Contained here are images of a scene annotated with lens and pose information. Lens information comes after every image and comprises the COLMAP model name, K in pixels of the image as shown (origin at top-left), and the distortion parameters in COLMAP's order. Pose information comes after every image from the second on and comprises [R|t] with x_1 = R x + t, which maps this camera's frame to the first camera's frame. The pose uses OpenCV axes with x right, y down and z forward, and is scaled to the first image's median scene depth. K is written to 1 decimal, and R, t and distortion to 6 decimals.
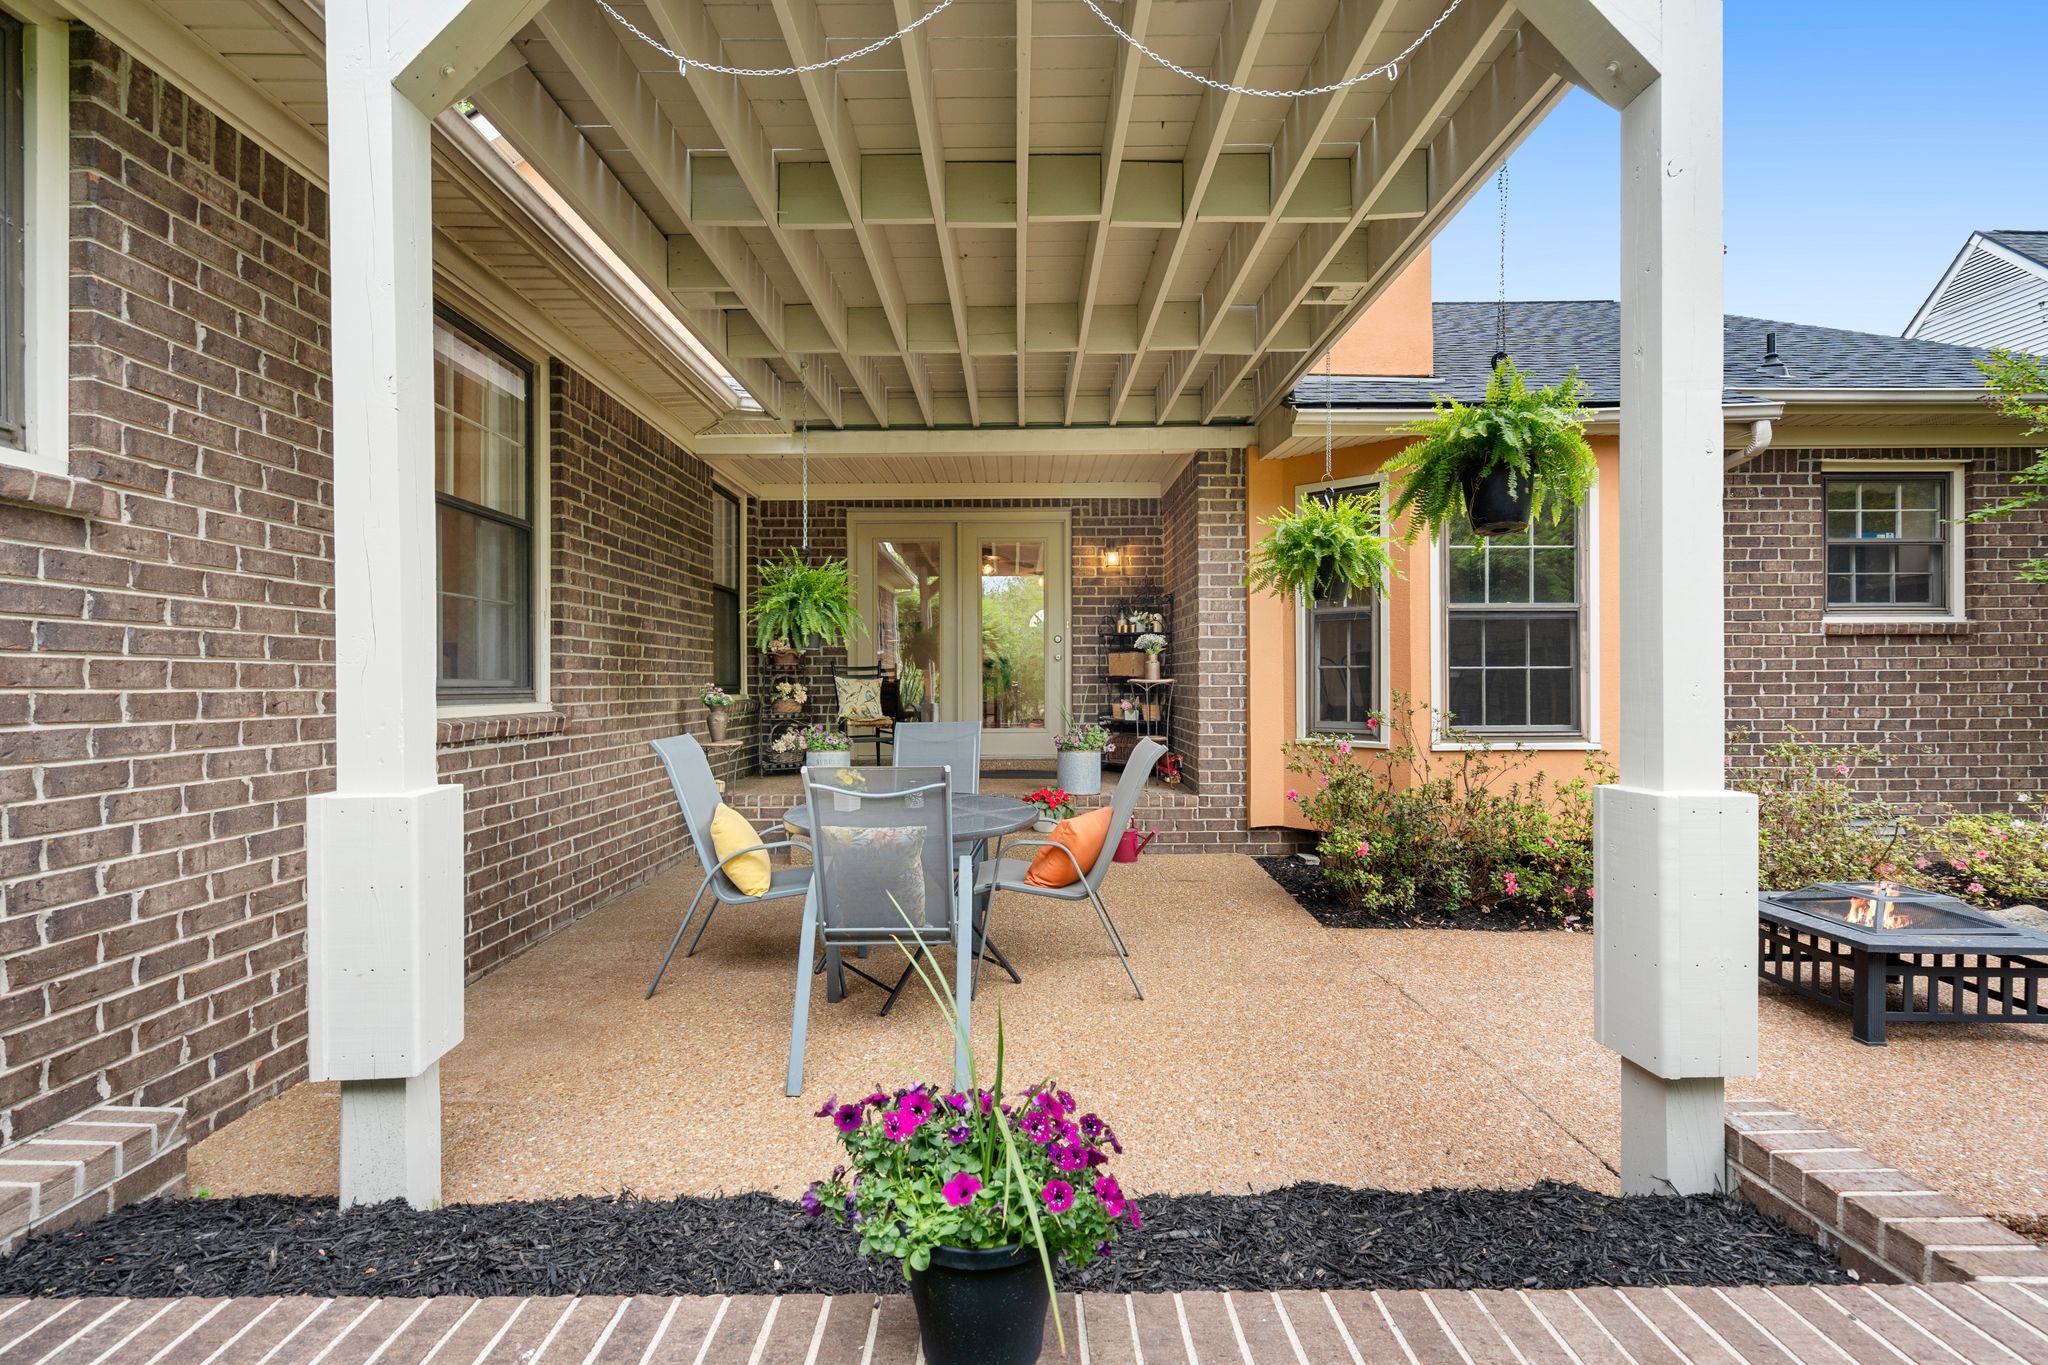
lens RADIAL K [[915.6, 0, 1012.2], [0, 915.6, 682.1], [0, 0, 1]] dist [0.000039, 0.000206]
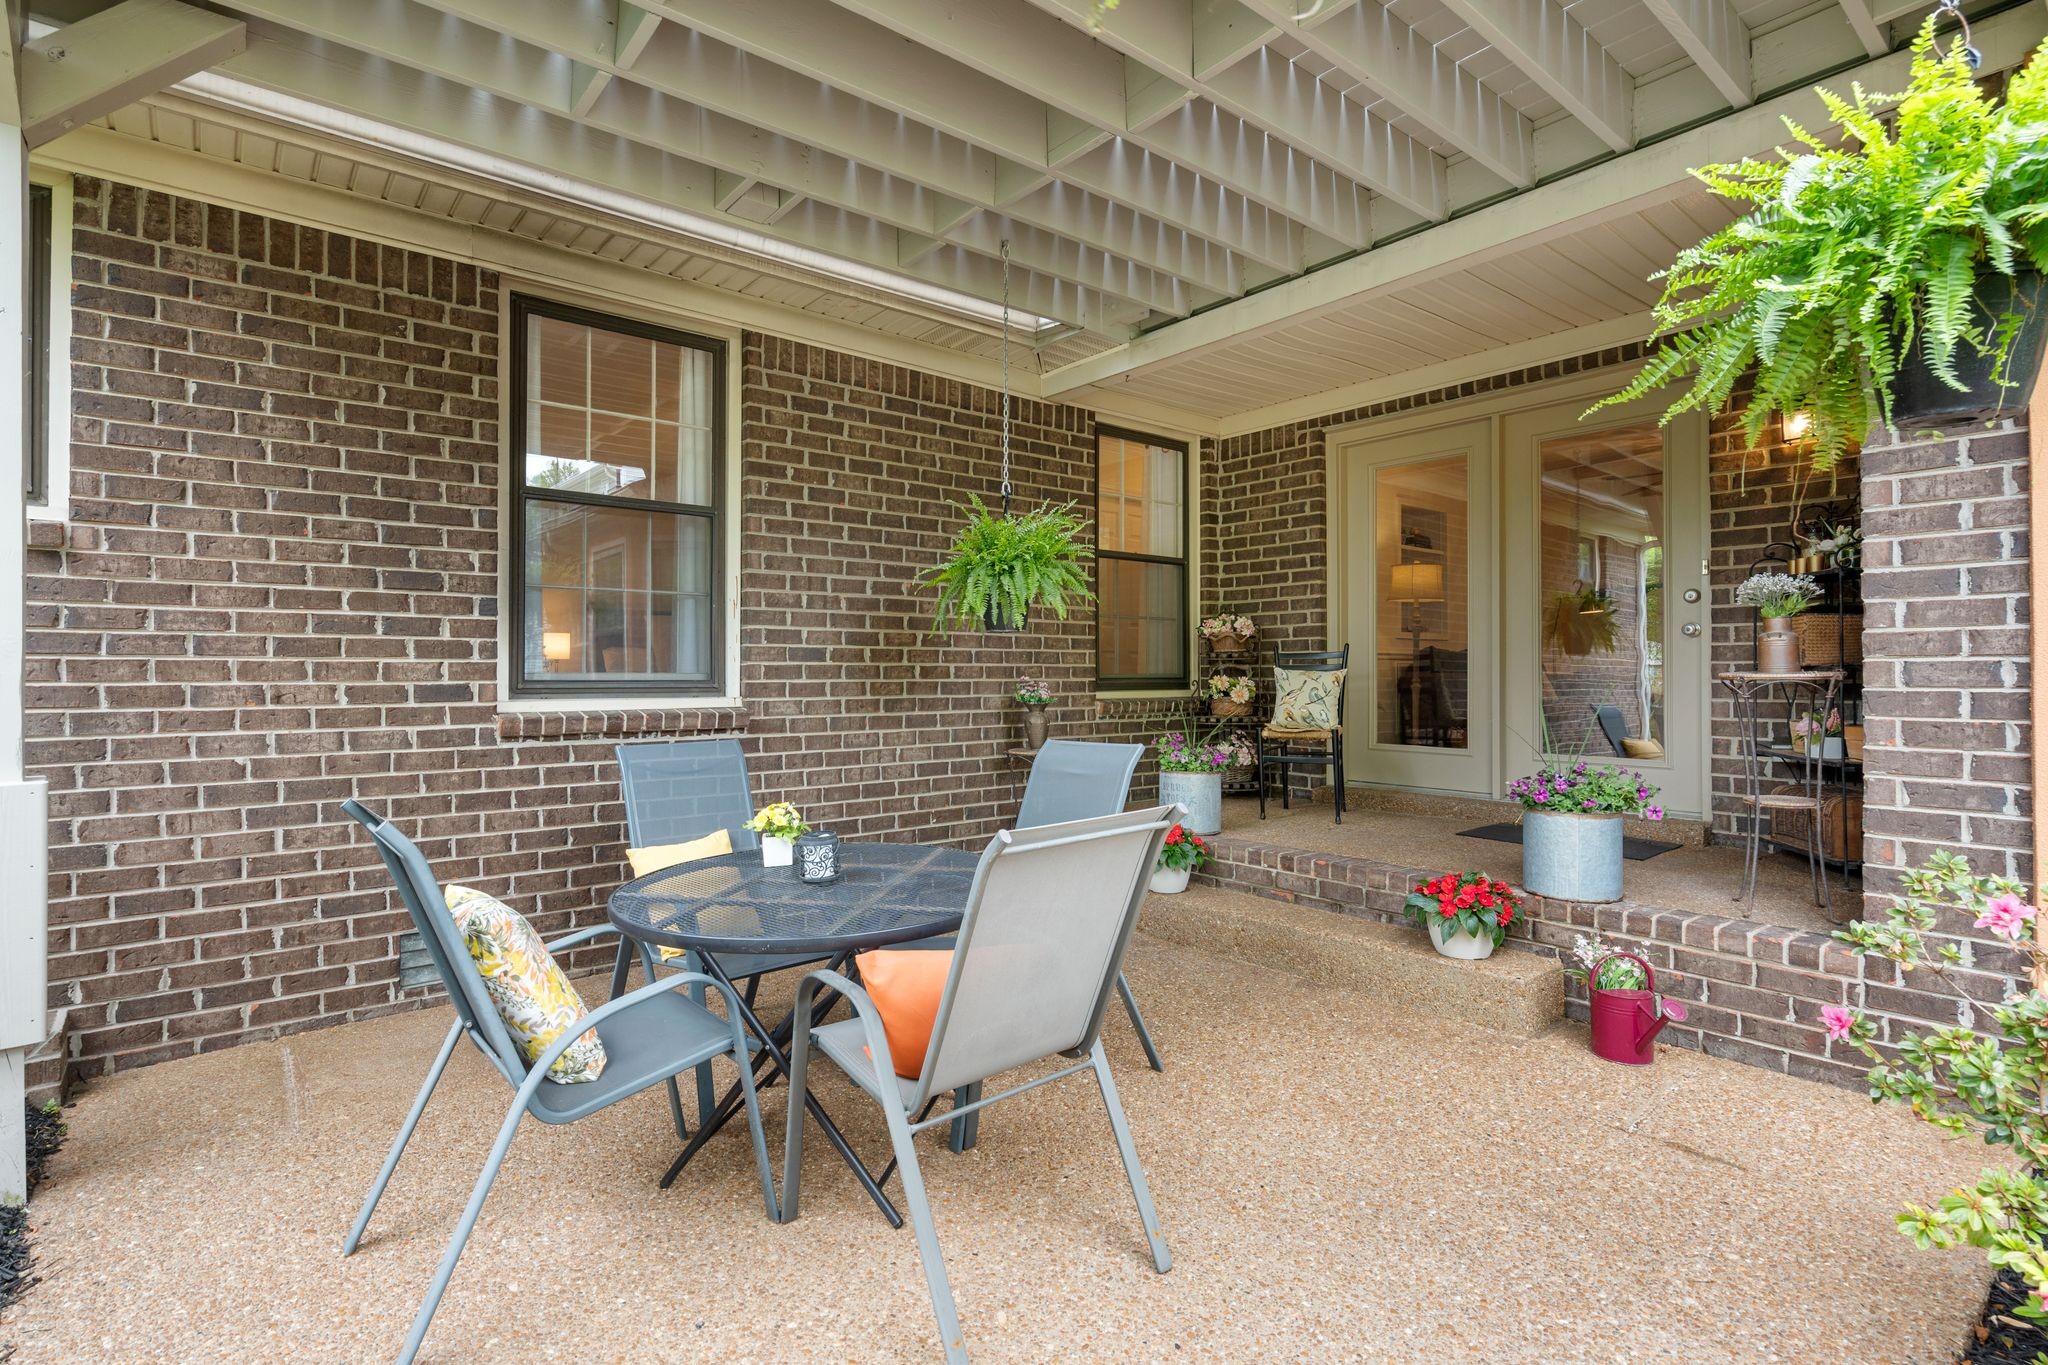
lens RADIAL K [[968.0, 0, 1022.9], [0, 968.0, 664.2], [0, 0, 1]] dist [-0.002523, 0.000320]
pose [[0.615571, -0.004381, -0.788069, 0.526514], [-0.001084, 0.999979, -0.006406, -0.006237], [0.788081, 0.004798, 0.615553, 0.718854]]
